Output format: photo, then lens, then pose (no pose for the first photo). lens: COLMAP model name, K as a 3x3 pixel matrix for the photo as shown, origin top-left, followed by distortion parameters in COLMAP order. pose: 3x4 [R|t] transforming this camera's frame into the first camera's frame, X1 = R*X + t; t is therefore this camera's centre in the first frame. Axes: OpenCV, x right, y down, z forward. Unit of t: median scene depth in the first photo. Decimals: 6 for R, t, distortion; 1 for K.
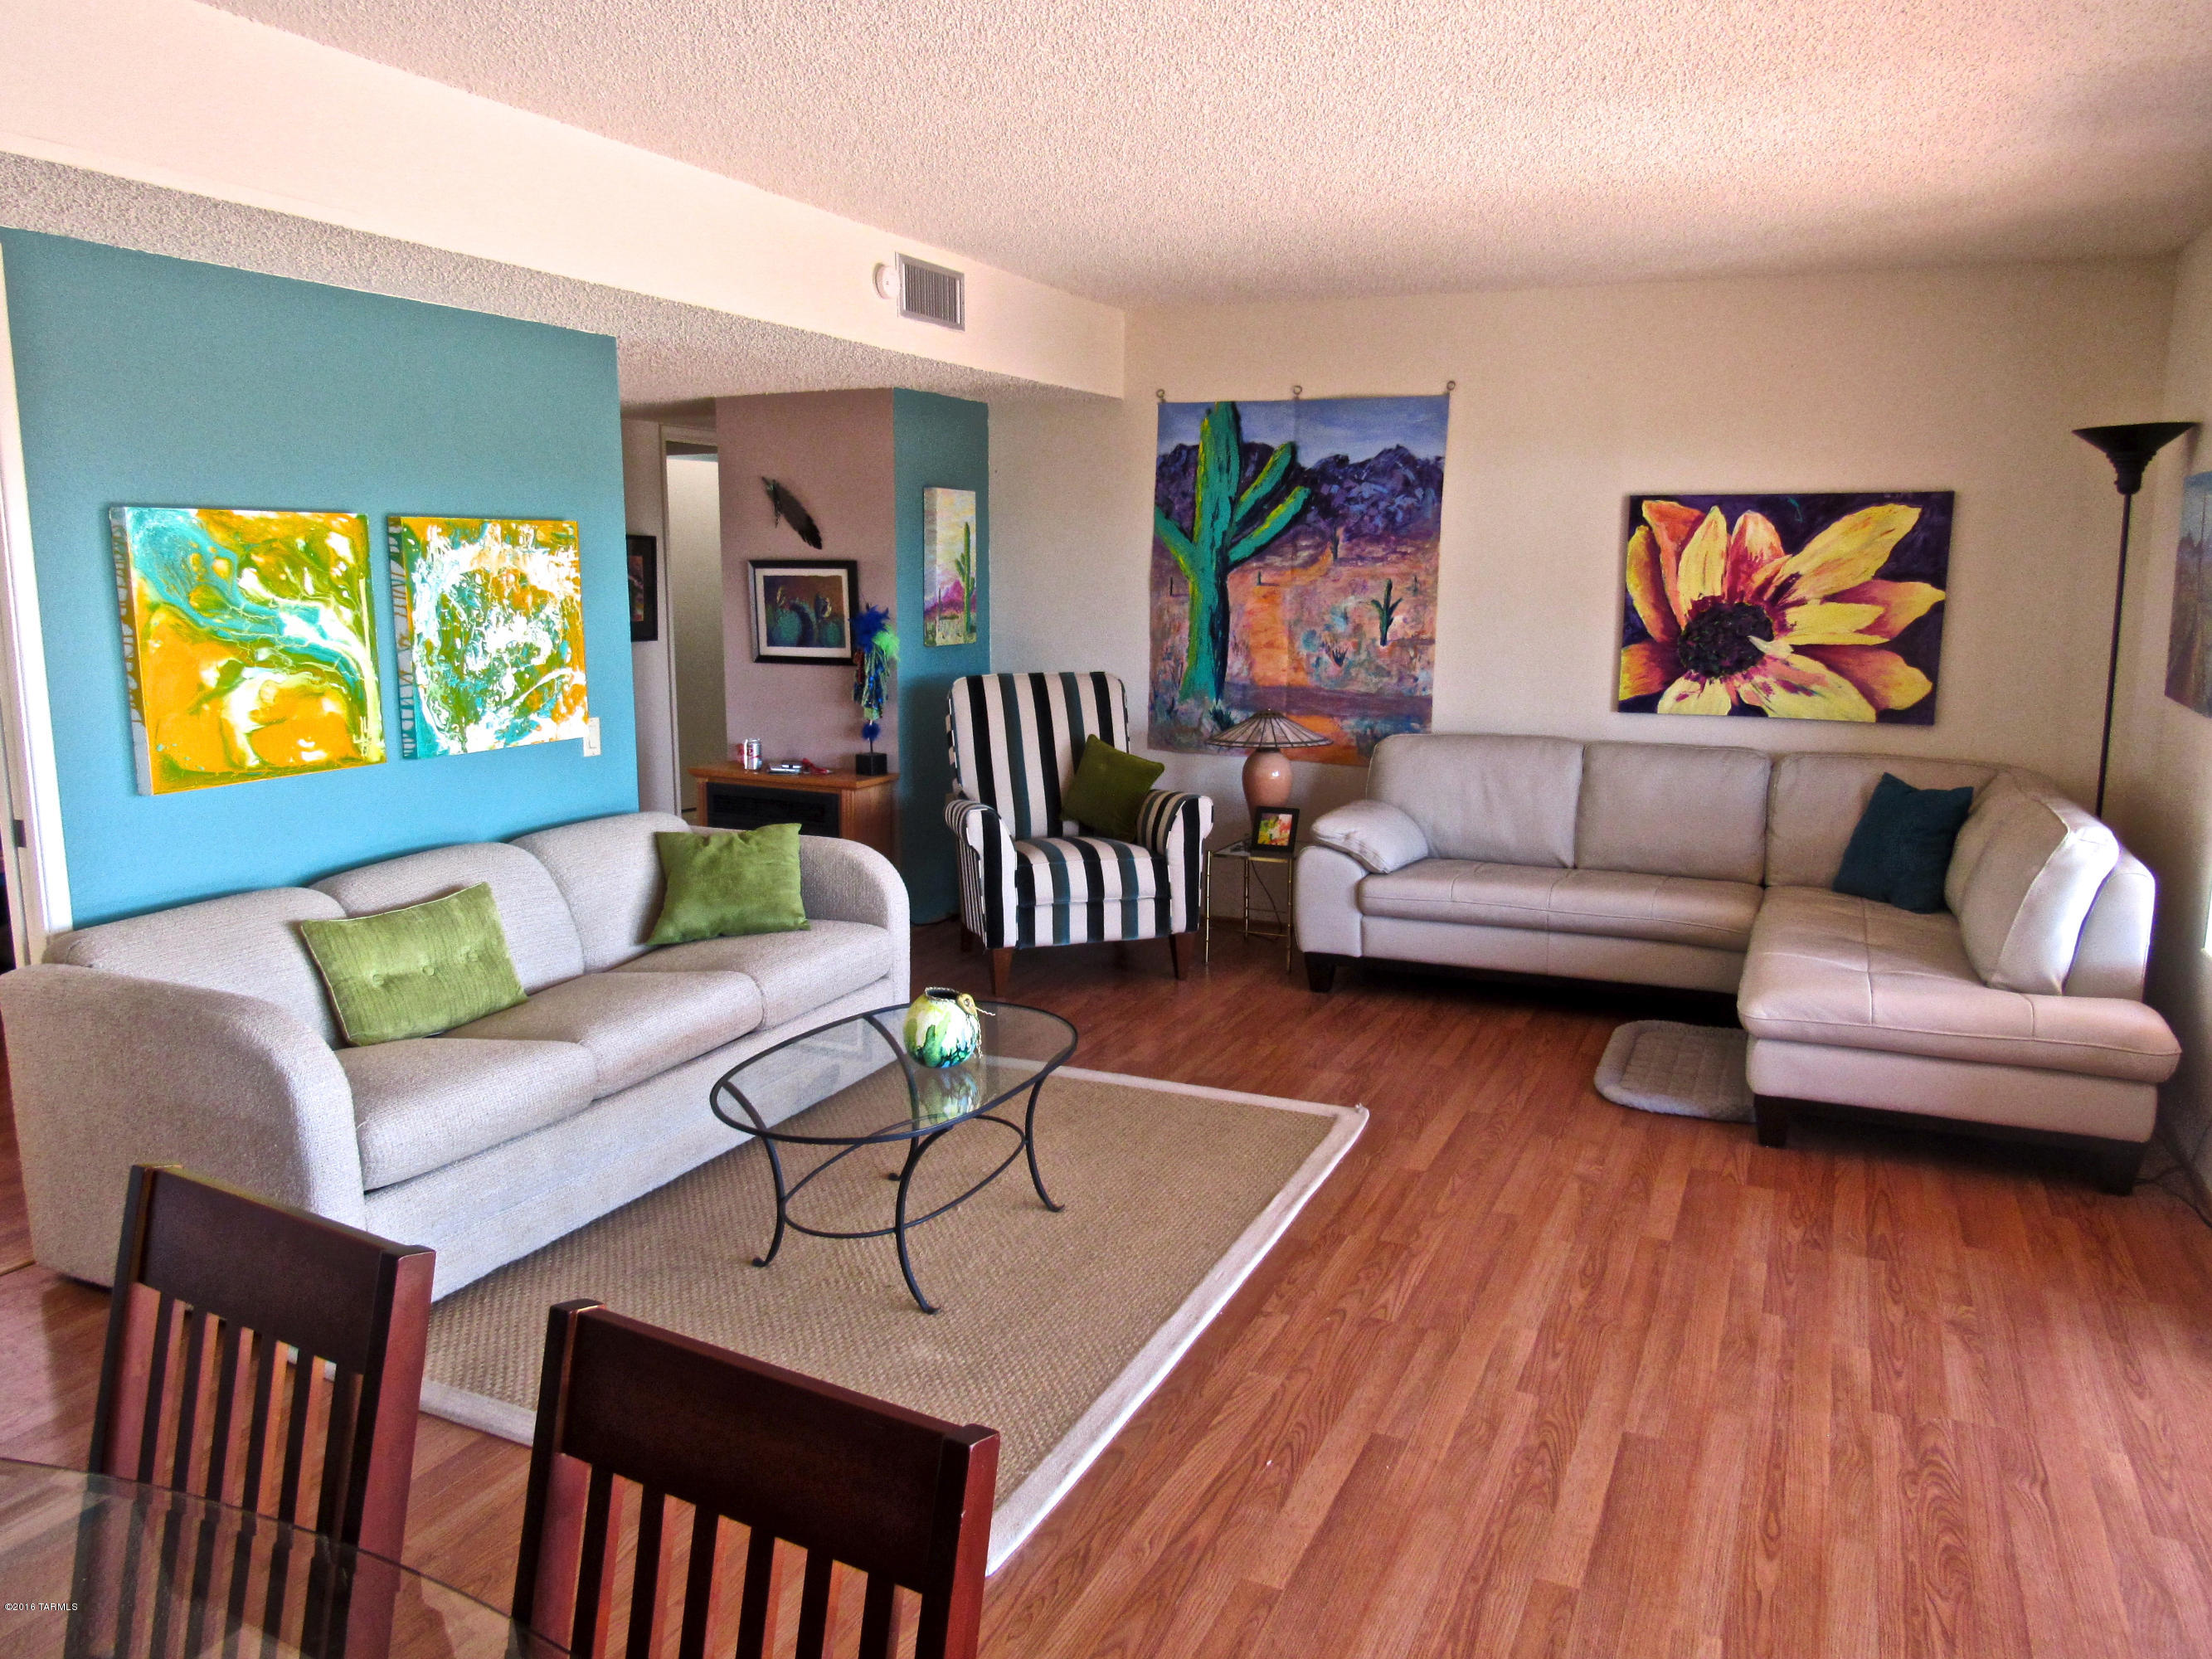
lens RADIAL K [[1571.8, 0, 1099.1], [0, 1571.8, 833.6], [0, 0, 1]] dist [-0.040690, 0.012045]
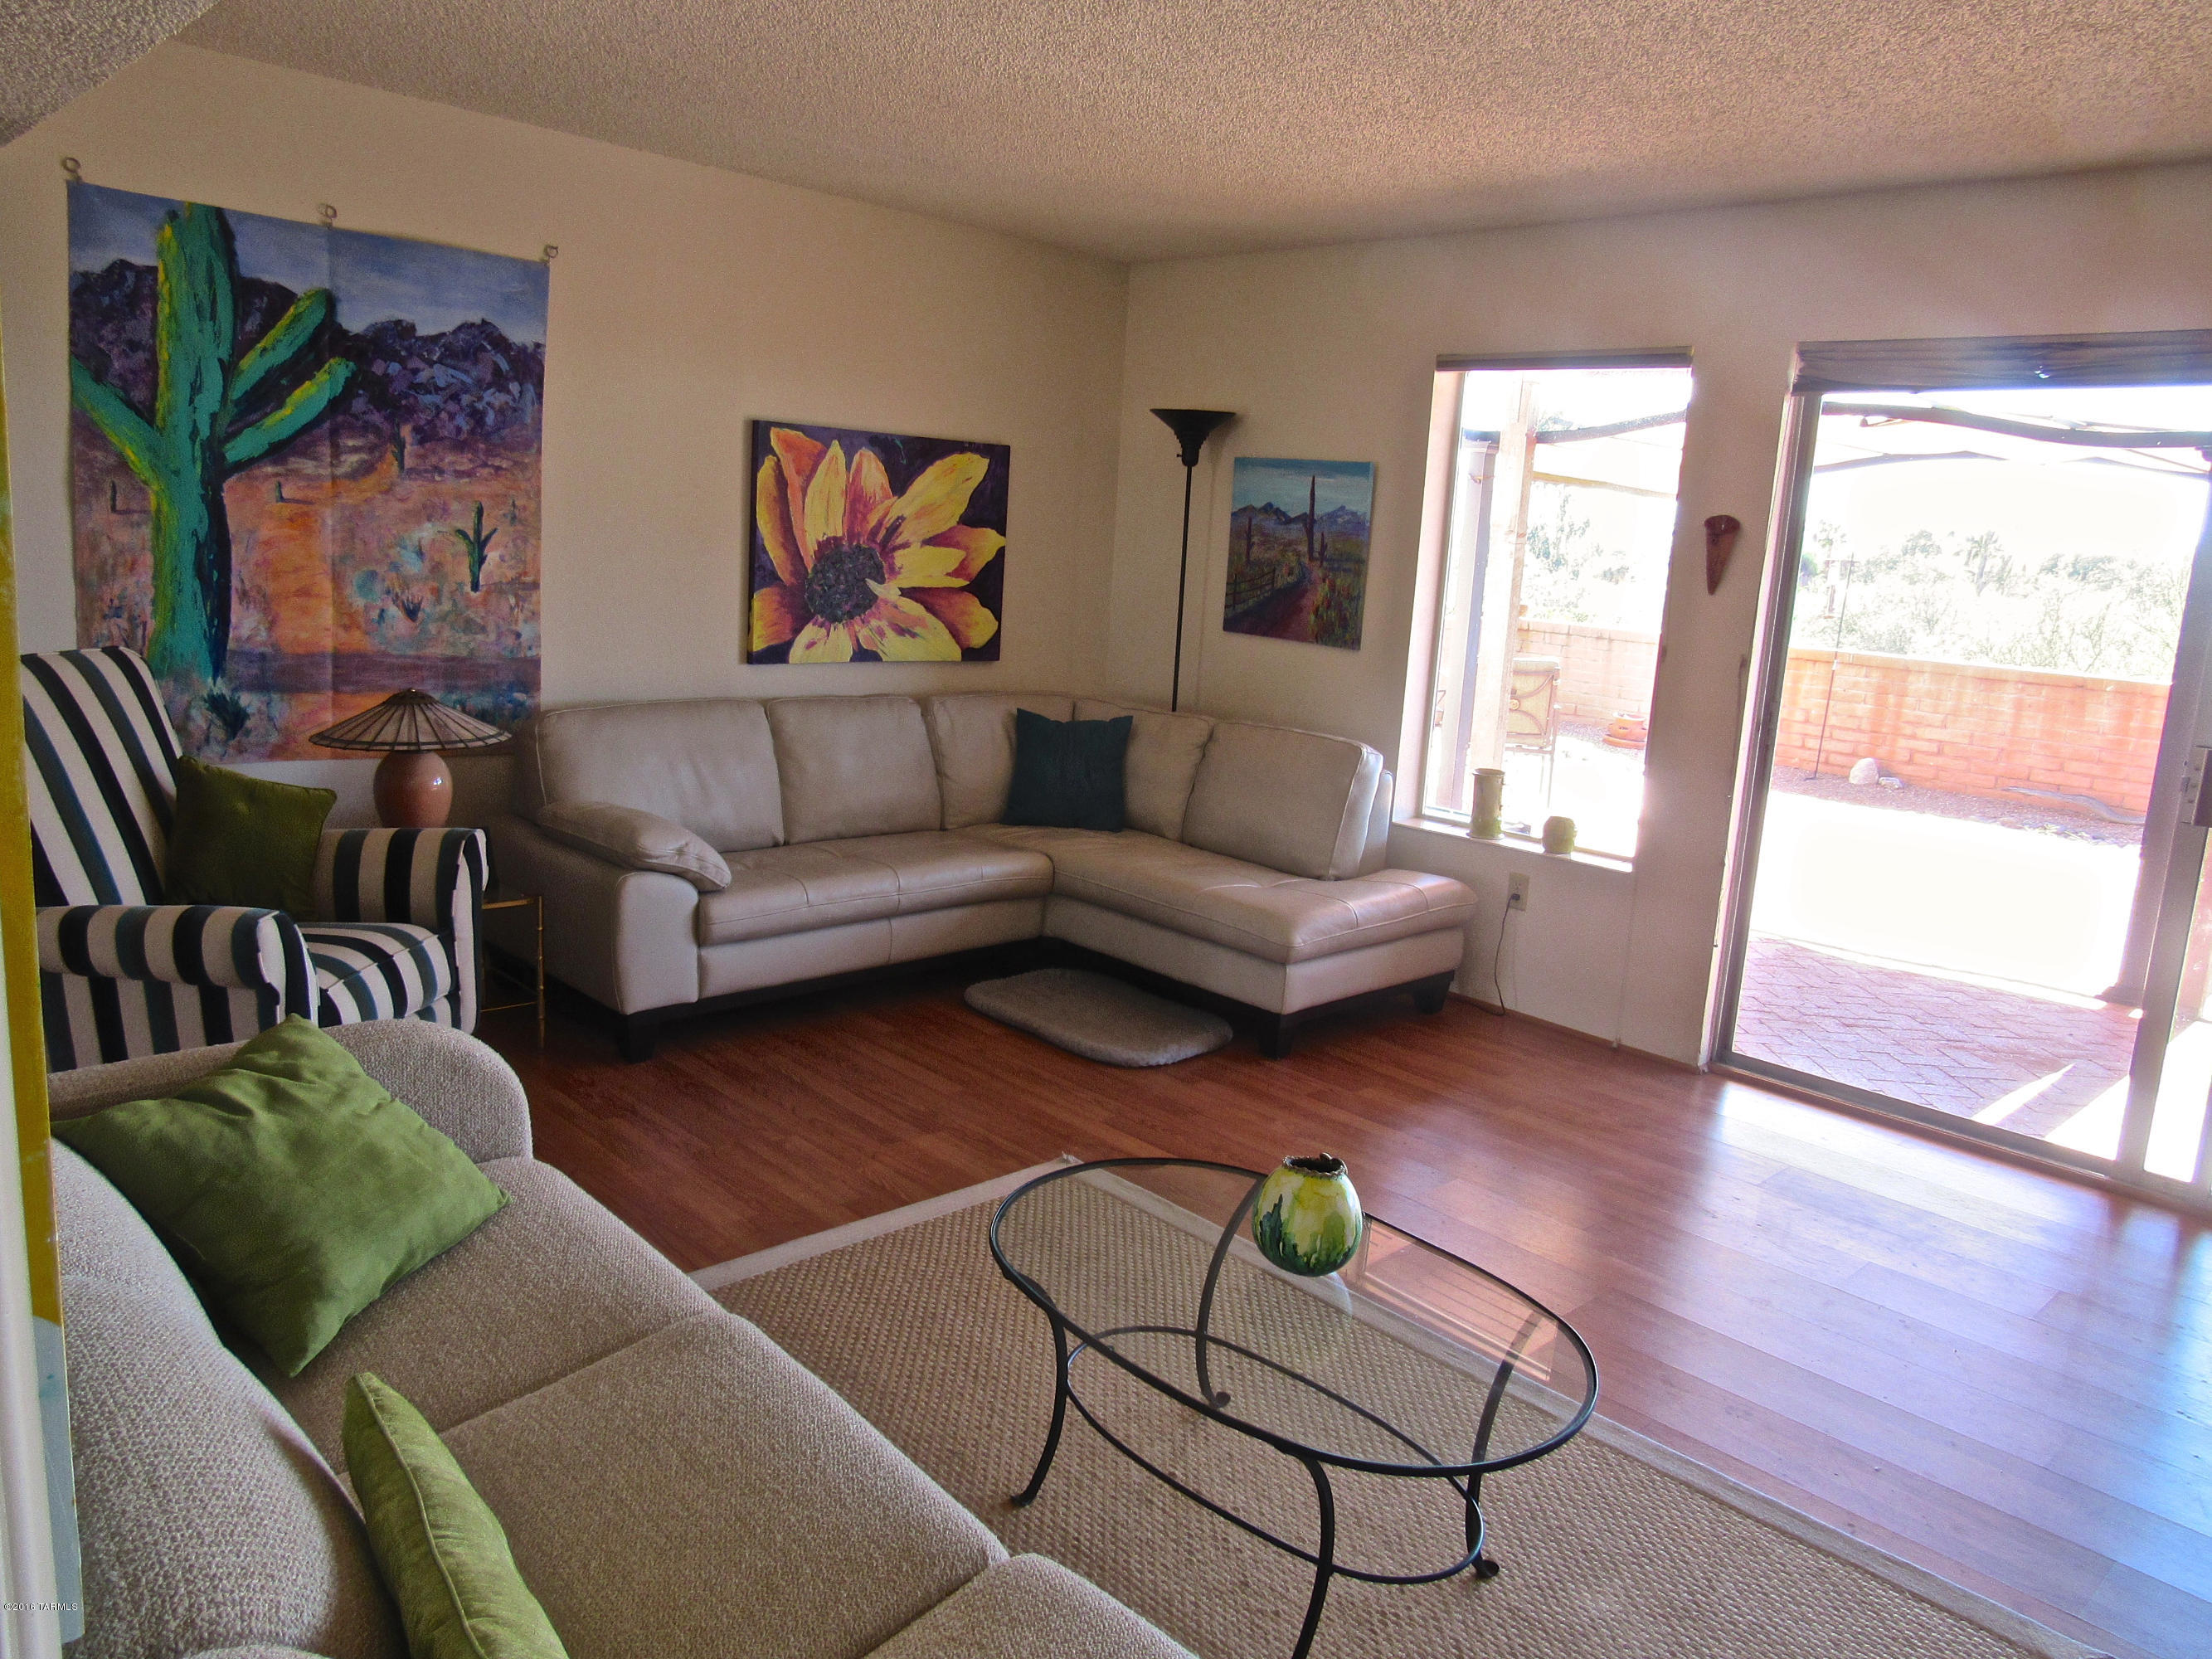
lens RADIAL K [[1571.8, 0, 1103.1], [0, 1571.8, 824.9], [0, 0, 1]] dist [-0.040690, 0.012045]
pose [[0.361645, -0.151661, 0.919898, -0.417820], [0.094118, 0.987579, 0.125818, -0.078276], [-0.927553, 0.041078, 0.371427, 0.470361]]
